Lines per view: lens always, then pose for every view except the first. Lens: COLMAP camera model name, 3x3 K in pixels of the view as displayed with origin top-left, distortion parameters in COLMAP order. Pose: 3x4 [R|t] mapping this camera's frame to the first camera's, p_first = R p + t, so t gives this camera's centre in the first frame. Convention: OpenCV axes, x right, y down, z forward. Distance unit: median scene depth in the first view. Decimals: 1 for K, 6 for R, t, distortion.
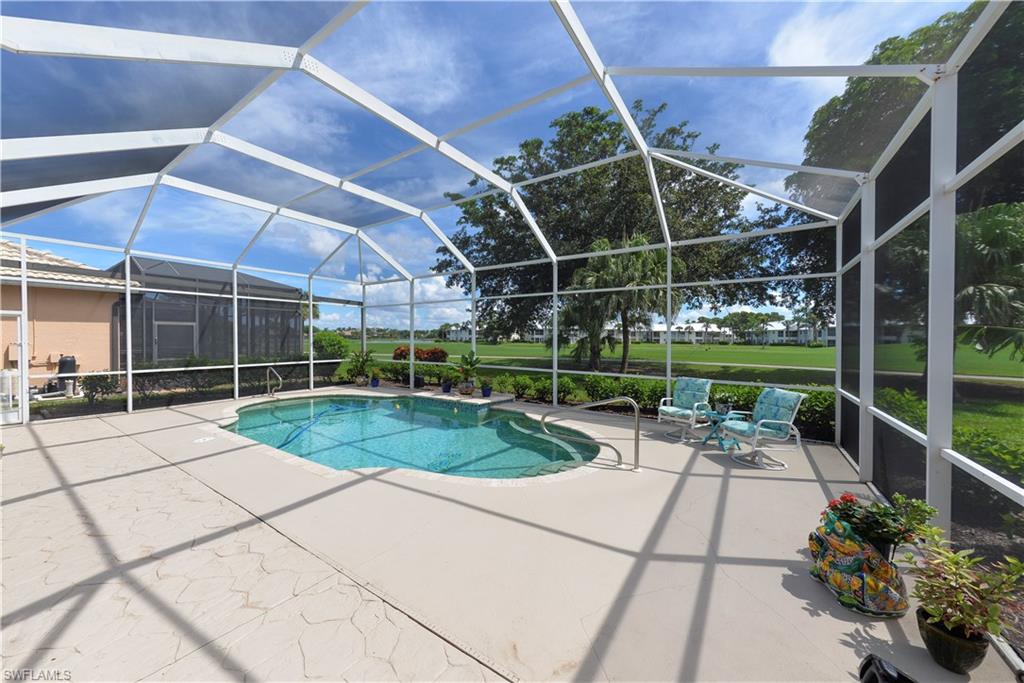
lens RADIAL K [[374.5, 0, 502.5], [0, 374.5, 342.5], [0, 0, 1]] dist [0.001751, -0.000049]
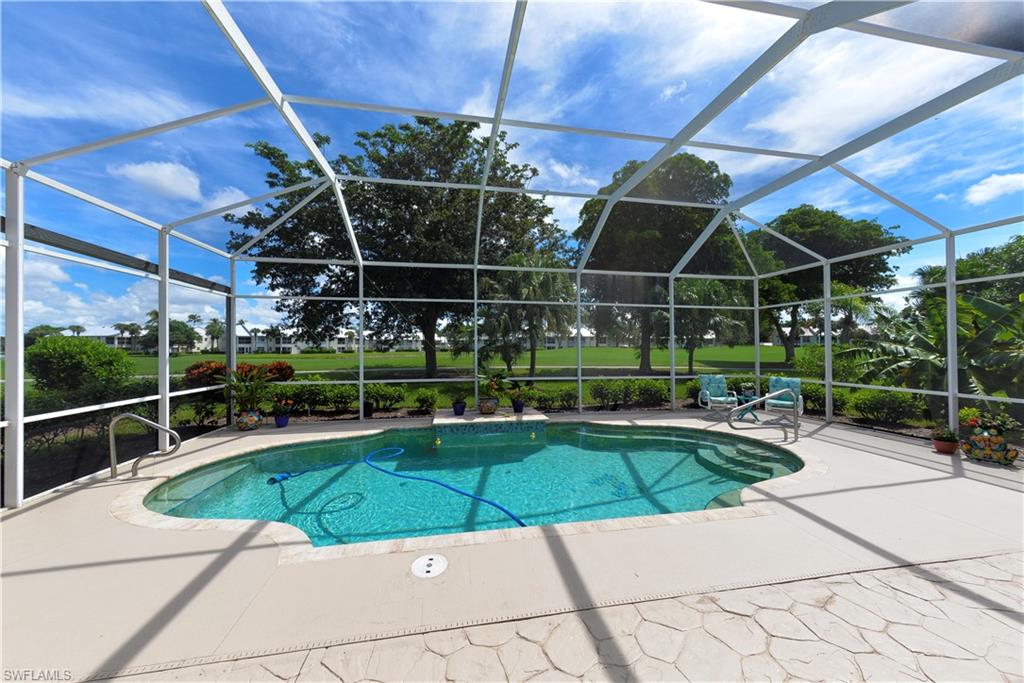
lens RADIAL K [[374.5, 0, 514.0], [0, 374.5, 340.1], [0, 0, 1]] dist [0.001751, -0.000049]
pose [[0.700243, 0.008000, 0.713860, -0.634914], [0.013049, 0.999627, -0.024004, -0.005985], [-0.713786, 0.026124, 0.699877, 0.352250]]
